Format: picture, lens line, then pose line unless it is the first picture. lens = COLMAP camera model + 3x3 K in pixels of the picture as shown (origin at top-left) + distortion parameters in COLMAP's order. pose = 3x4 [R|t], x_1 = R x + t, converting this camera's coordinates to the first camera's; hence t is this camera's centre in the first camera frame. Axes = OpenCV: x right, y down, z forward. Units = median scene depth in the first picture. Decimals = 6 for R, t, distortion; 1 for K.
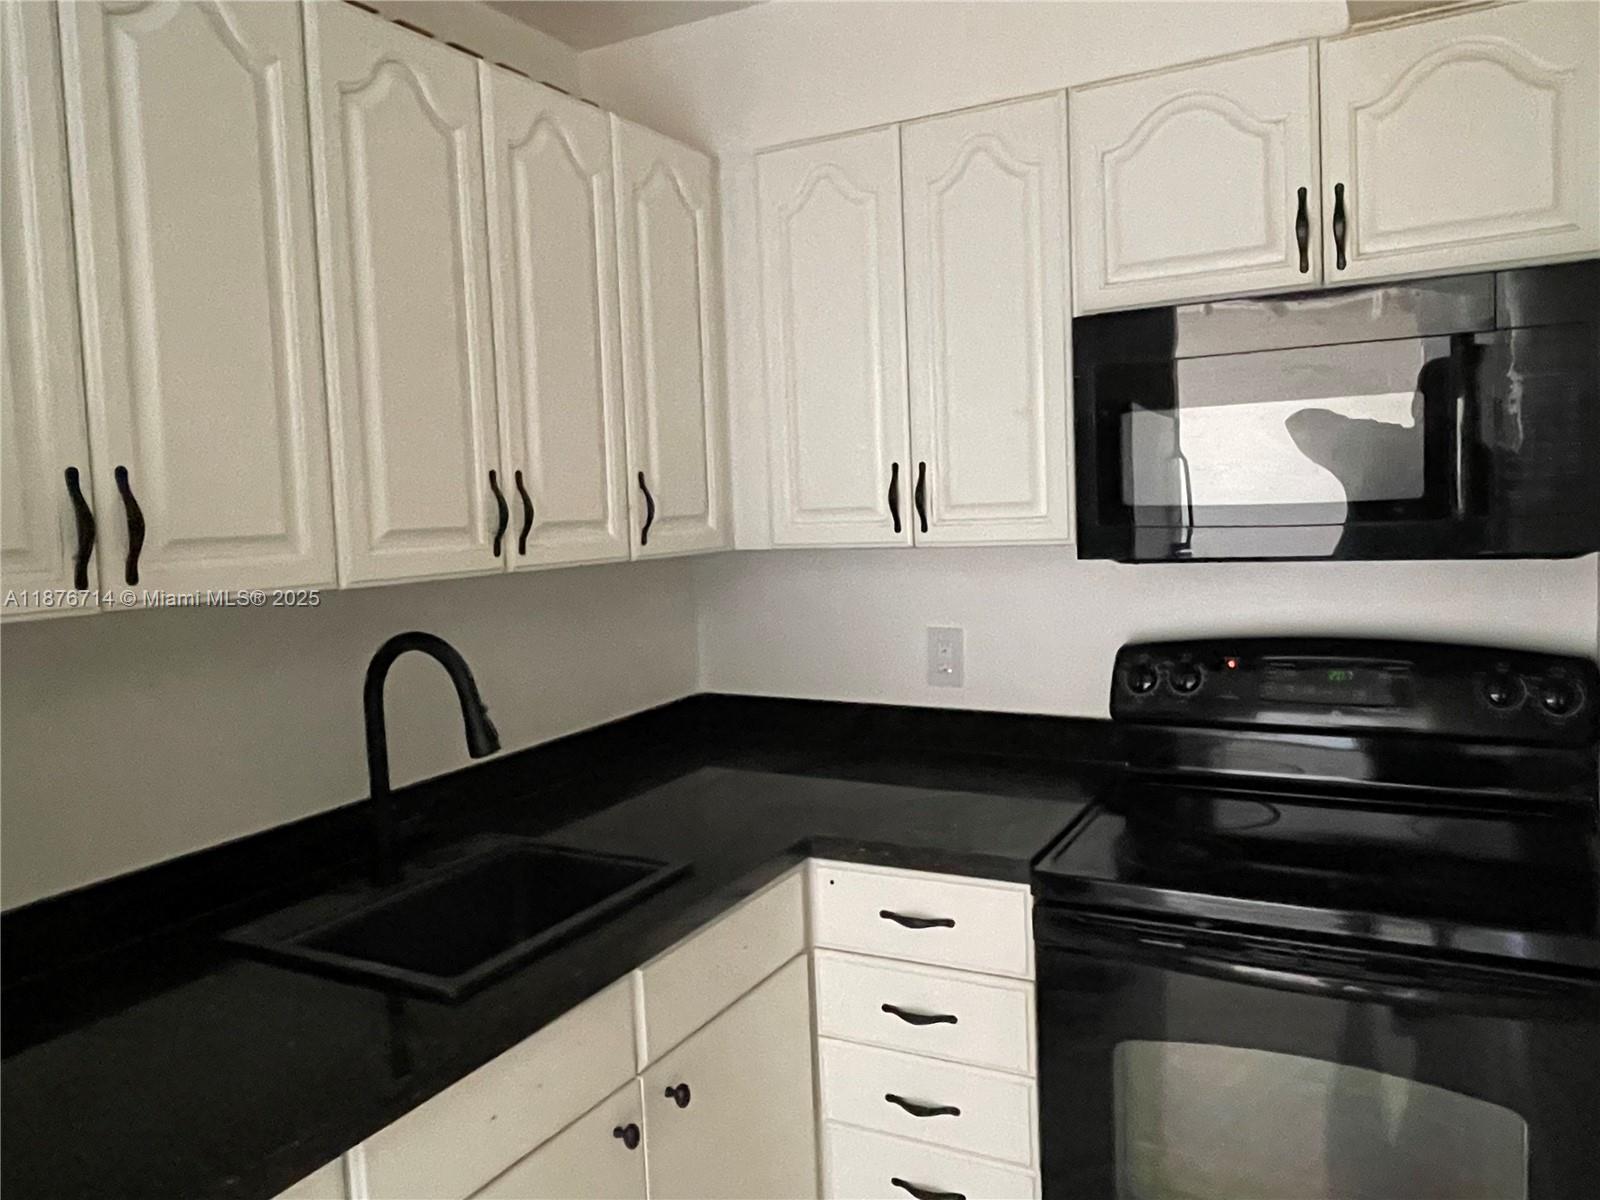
lens RADIAL K [[1252.7, 0, 800.0], [0, 1252.7, 600.0], [0, 0, 1]] dist [0.001393, -0.005256]
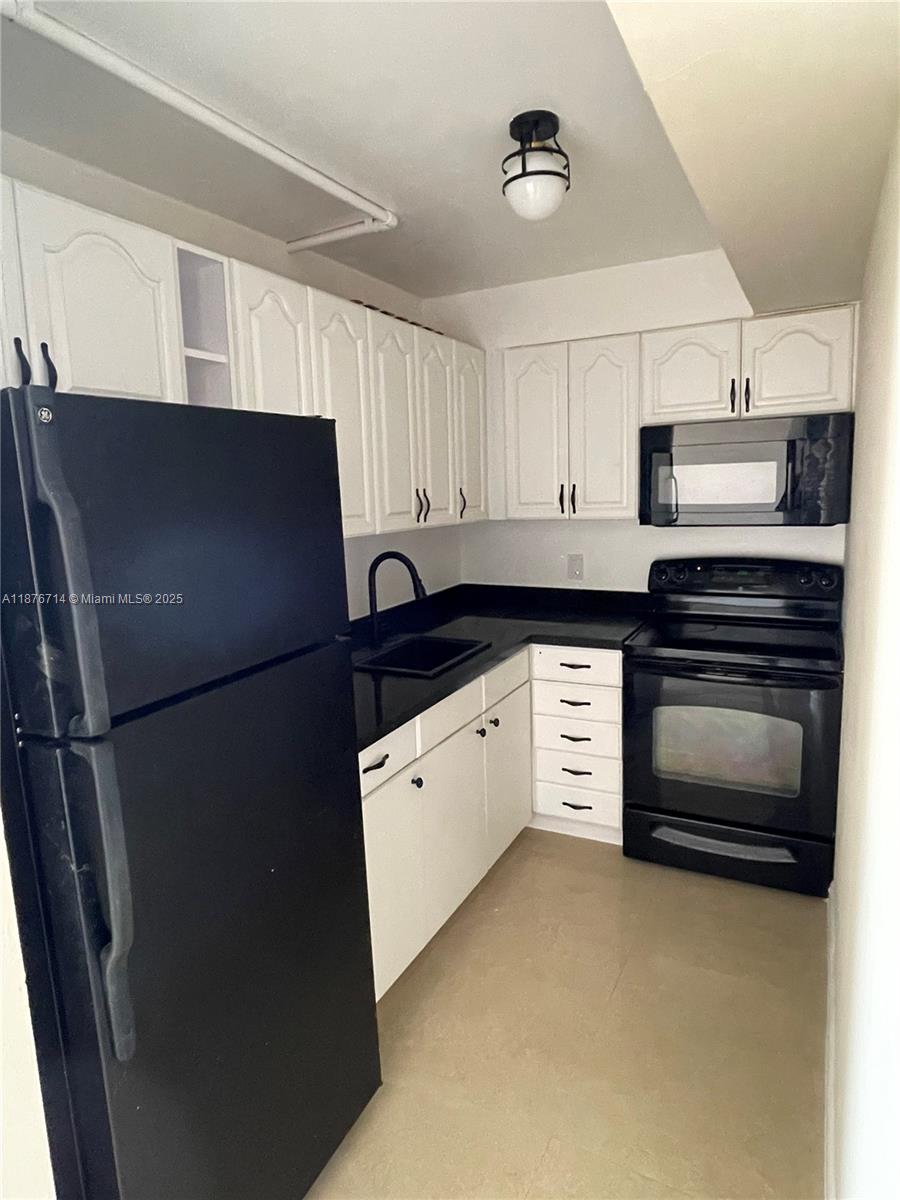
lens RADIAL K [[699.6, 0, 450.0], [0, 699.6, 600.0], [0, 0, 1]] dist [-0.045282, -0.000217]
pose [[0.999904, 0.006984, 0.011944, -0.171506], [-0.007854, 0.997199, 0.074384, 0.015574], [-0.011391, -0.074471, 0.997158, -0.388464]]
